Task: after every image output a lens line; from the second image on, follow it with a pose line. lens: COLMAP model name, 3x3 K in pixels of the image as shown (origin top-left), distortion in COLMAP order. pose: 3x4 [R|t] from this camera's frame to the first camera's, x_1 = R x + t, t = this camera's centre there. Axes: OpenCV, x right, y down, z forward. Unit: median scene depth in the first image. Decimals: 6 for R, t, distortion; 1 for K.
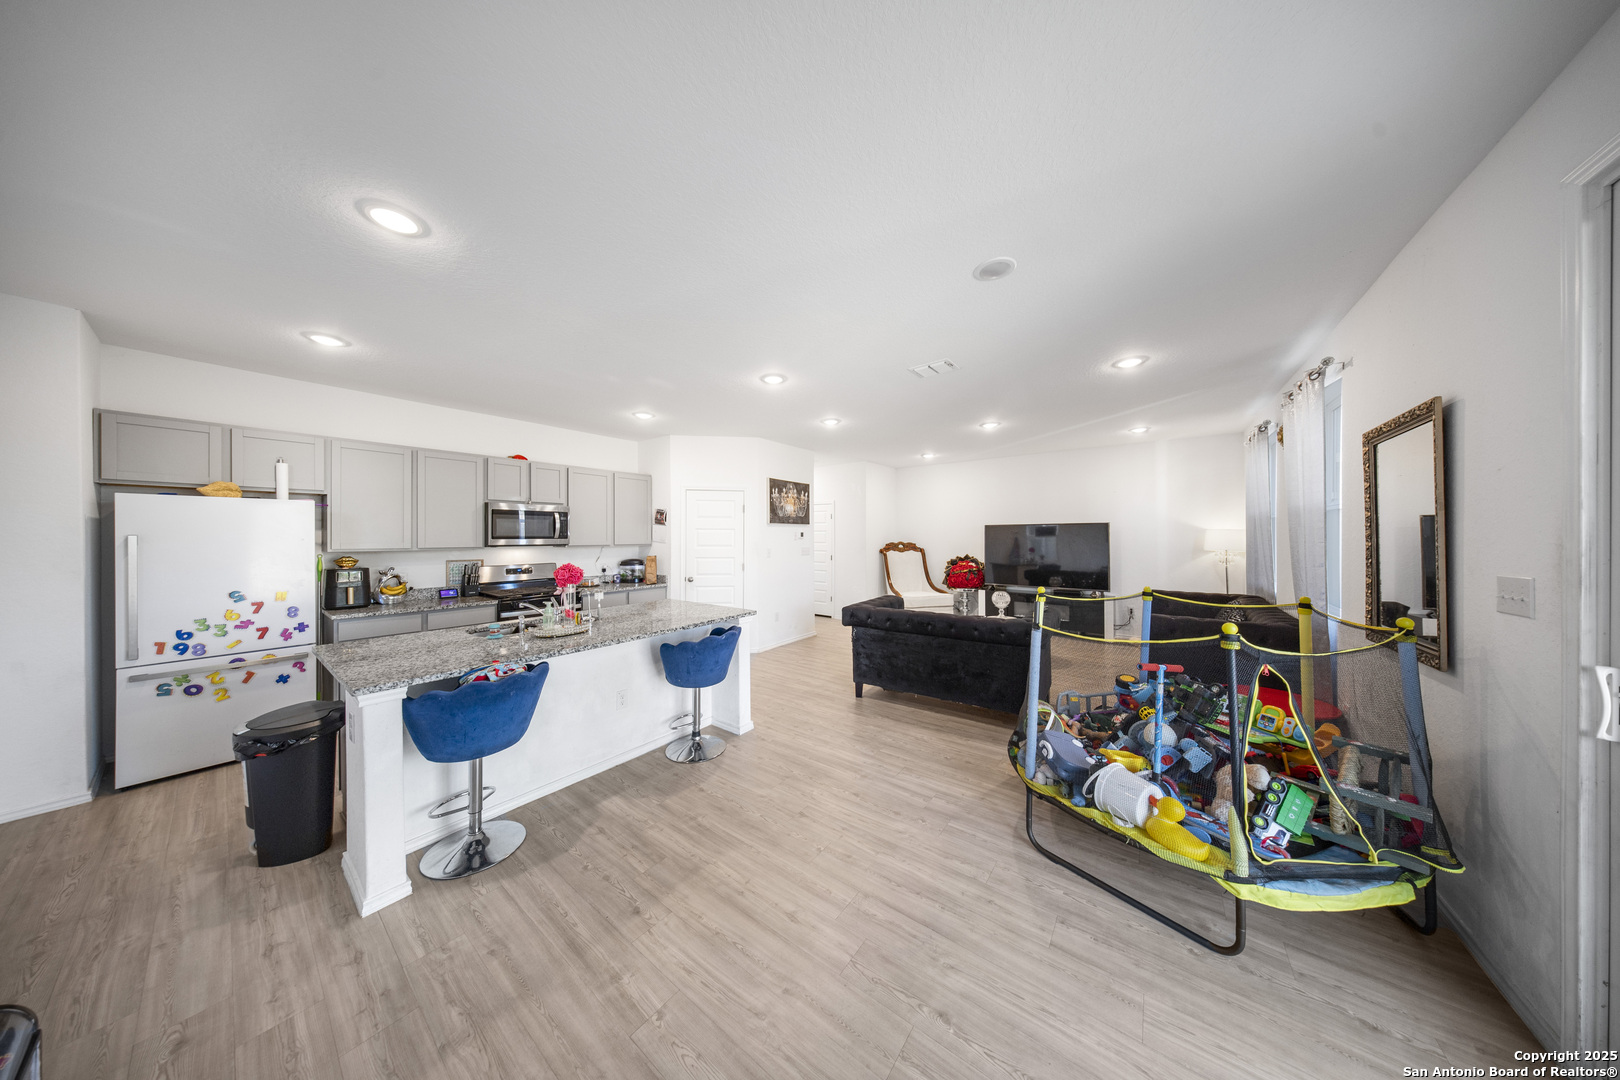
lens RADIAL K [[451.7, 0, 804.6], [0, 451.7, 537.2], [0, 0, 1]] dist [0.007398, -0.003867]
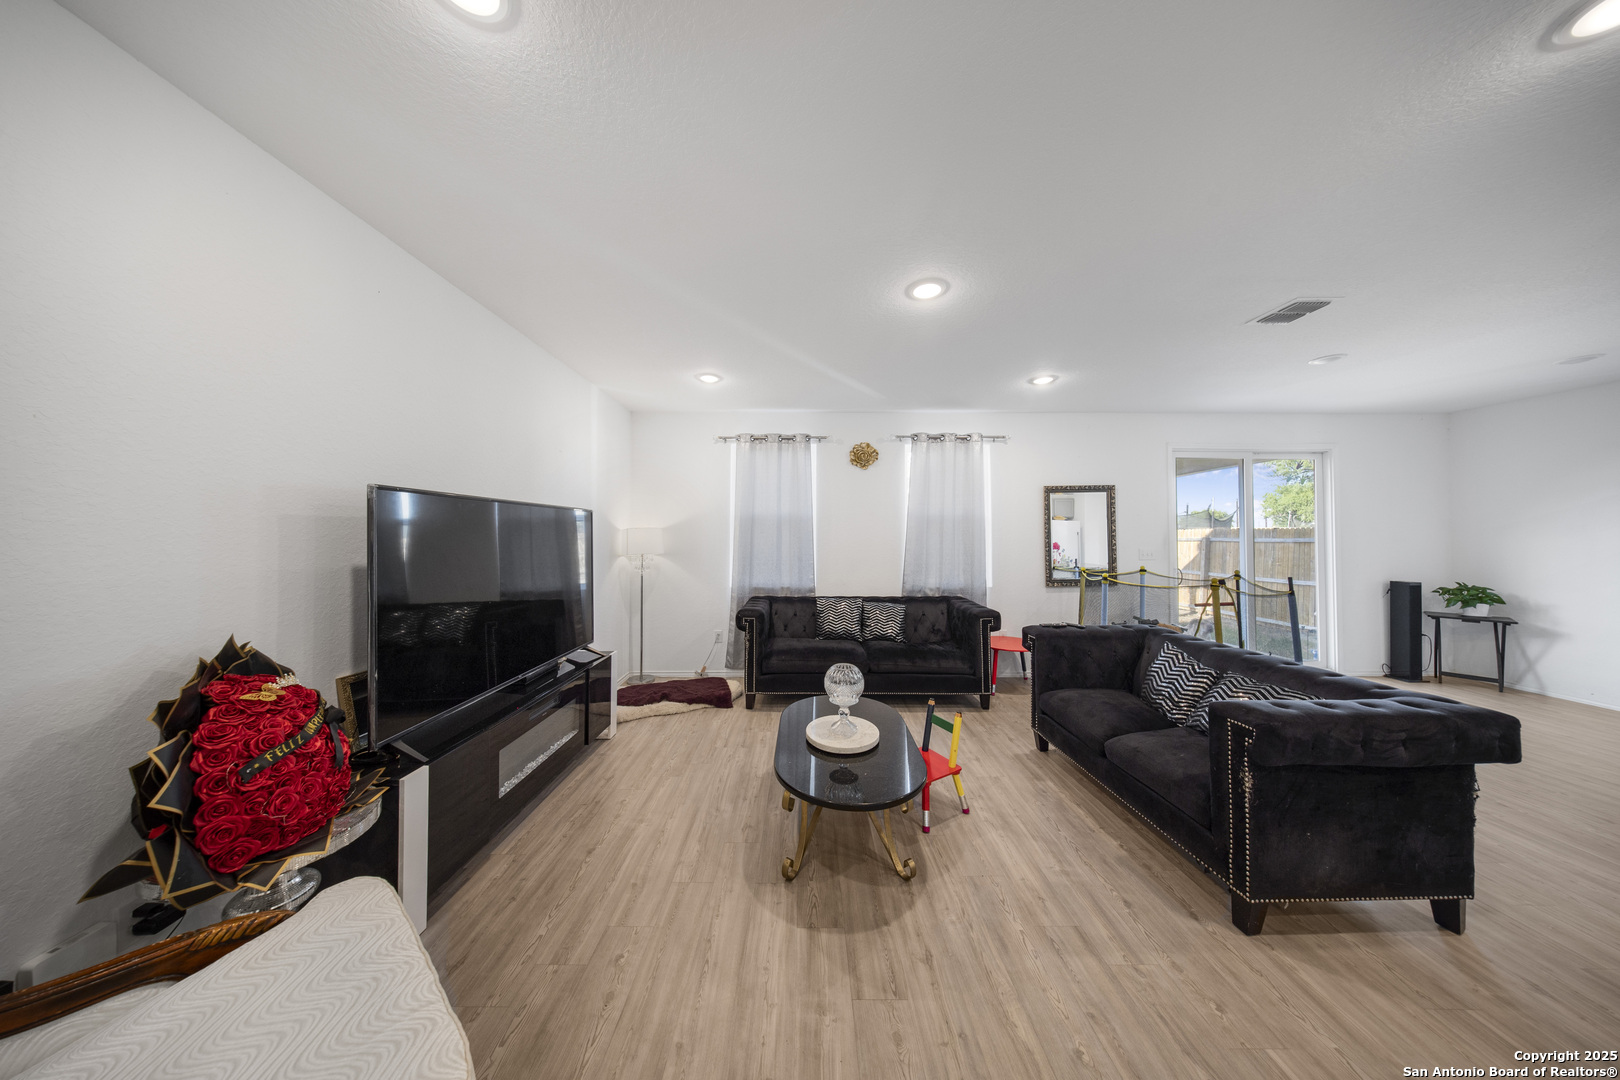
lens RADIAL K [[451.7, 0, 804.6], [0, 451.7, 537.2], [0, 0, 1]] dist [0.007398, -0.003867]
pose [[-0.614369, 0.004593, 0.789005, 0.154280], [0.004068, 0.999988, -0.002654, 0.001085], [-0.789008, 0.001579, -0.614381, 1.586216]]
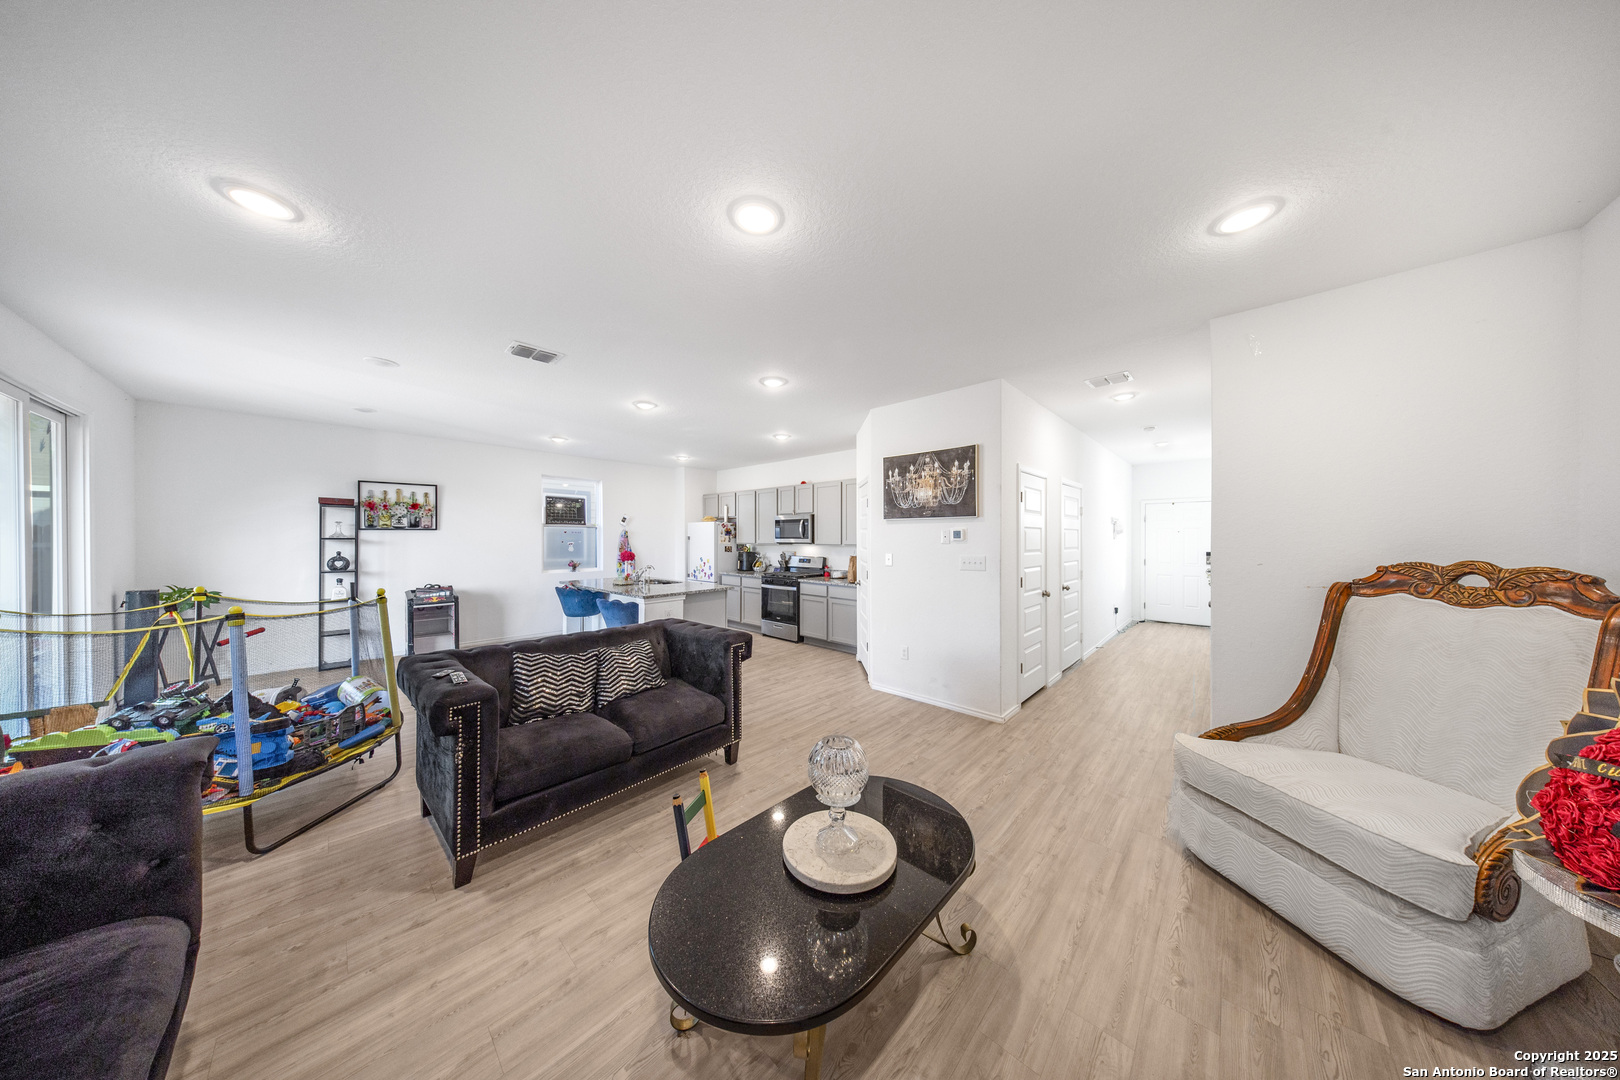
lens RADIAL K [[451.7, 0, 804.6], [0, 451.7, 537.2], [0, 0, 1]] dist [0.007398, -0.003867]
pose [[-0.102861, 0.000387, -0.994696, 0.874300], [-0.003944, 0.999992, 0.000797, -0.002487], [0.994688, 0.004006, -0.102859, 1.242940]]
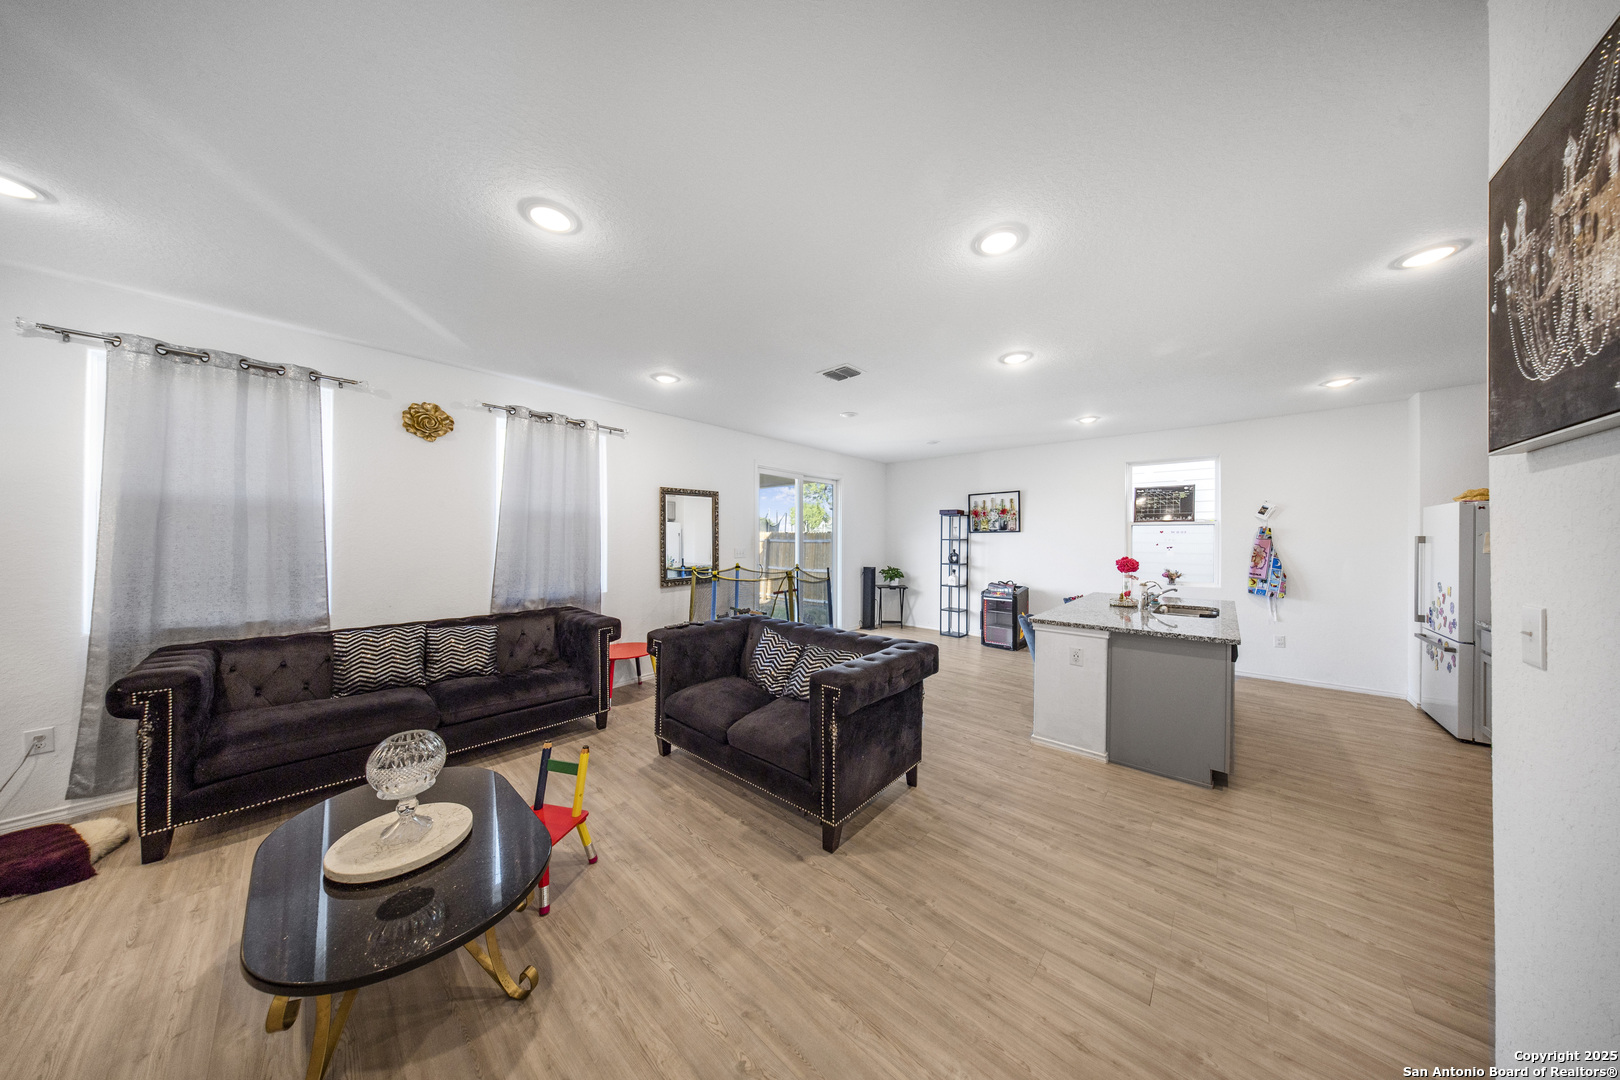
lens RADIAL K [[469.2, 0, 815.7], [0, 469.2, 540.4], [0, 0, 1]] dist [-0.002009, -0.000010]
pose [[-0.997683, -0.000384, 0.068037, 0.208276], [-0.000041, 0.999987, 0.005041, 0.000403], [-0.068038, 0.005027, -0.997670, 1.559258]]
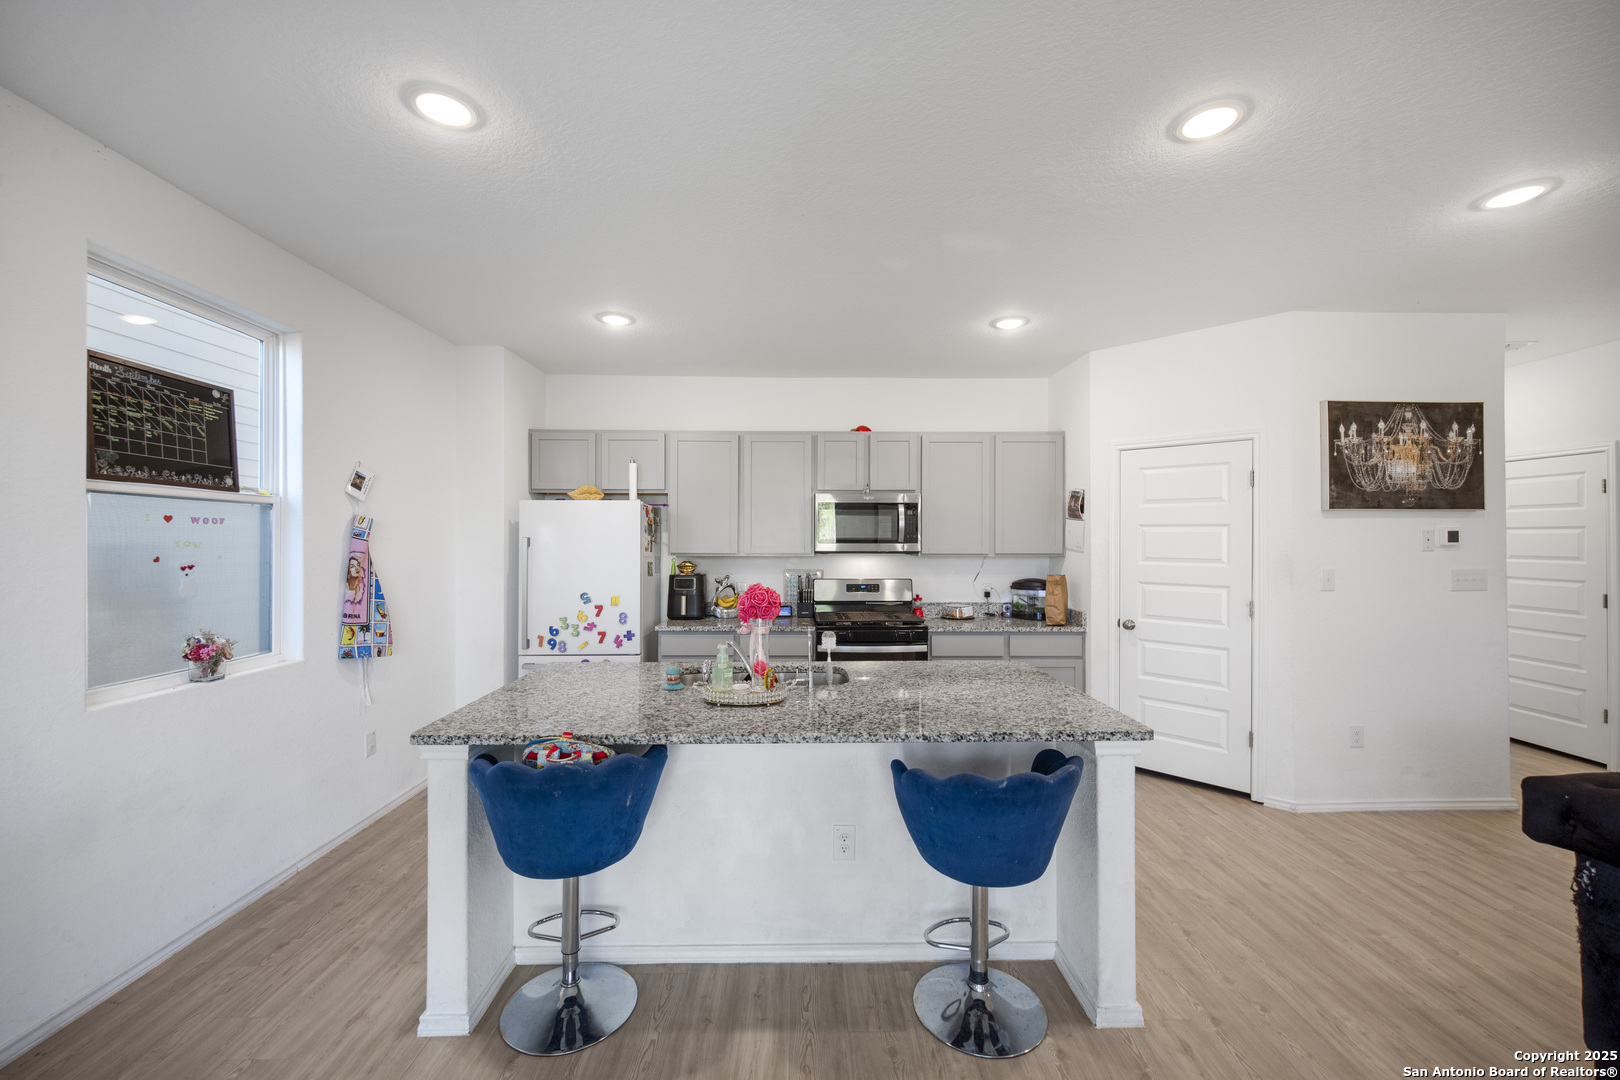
lens RADIAL K [[636.0, 0, 807.4], [0, 636.0, 535.8], [0, 0, 1]] dist [-0.002928, -0.000136]
pose [[0.620959, -0.004064, -0.783832, 0.109252], [-0.004119, 0.999956, -0.008448, 0.001021], [0.783832, 0.008475, 0.620915, 0.336016]]
